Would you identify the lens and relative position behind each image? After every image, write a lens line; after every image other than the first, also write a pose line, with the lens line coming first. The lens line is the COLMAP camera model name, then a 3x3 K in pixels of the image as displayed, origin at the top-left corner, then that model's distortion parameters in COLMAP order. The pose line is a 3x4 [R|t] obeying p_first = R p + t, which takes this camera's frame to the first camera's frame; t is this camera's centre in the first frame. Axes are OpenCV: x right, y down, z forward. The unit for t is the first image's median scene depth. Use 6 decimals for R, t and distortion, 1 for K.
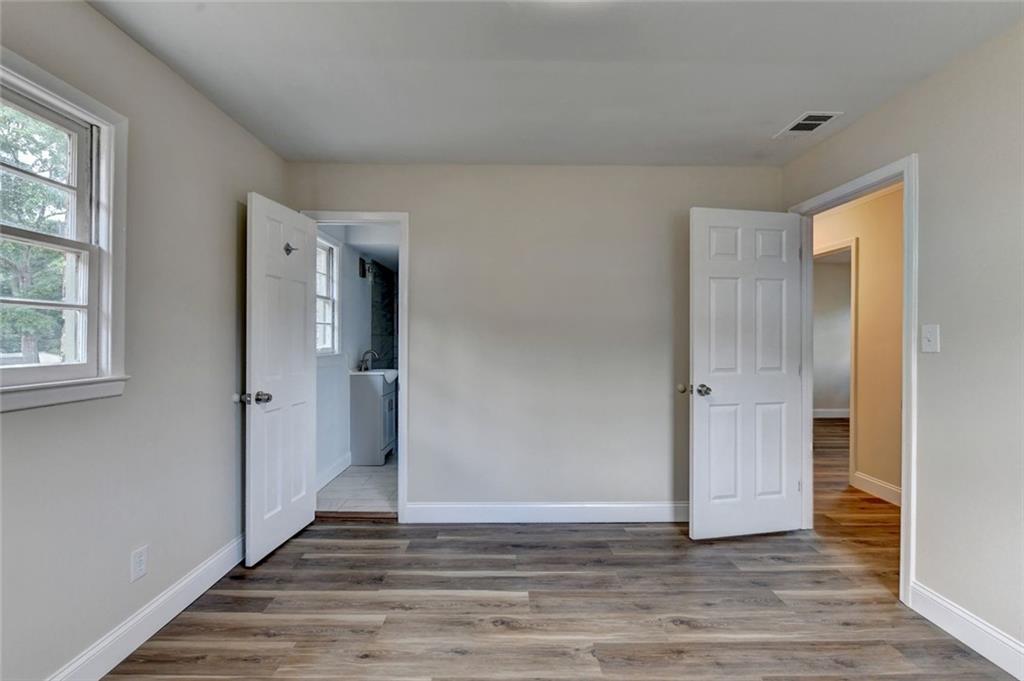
lens RADIAL K [[432.2, 0, 515.9], [0, 432.2, 343.4], [0, 0, 1]] dist [-0.001313, -0.000948]
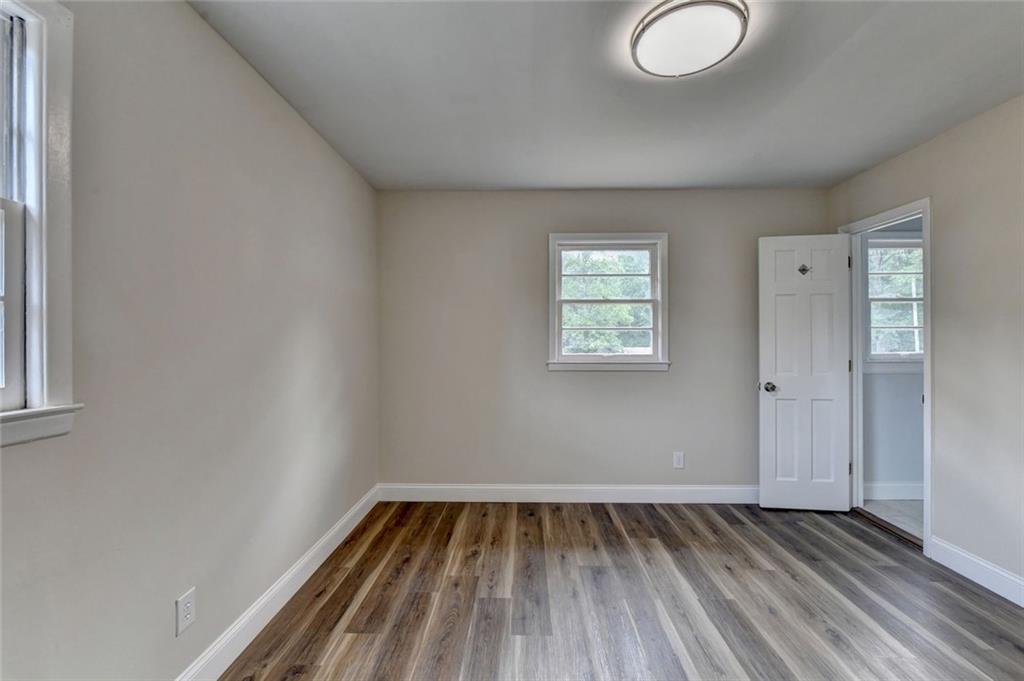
lens RADIAL K [[432.2, 0, 515.9], [0, 432.2, 343.4], [0, 0, 1]] dist [-0.001313, -0.000948]
pose [[-0.057200, -0.011114, -0.998301, 0.787958], [-0.014170, 0.999846, -0.010320, 0.016109], [0.998262, 0.013556, -0.057349, 0.277401]]
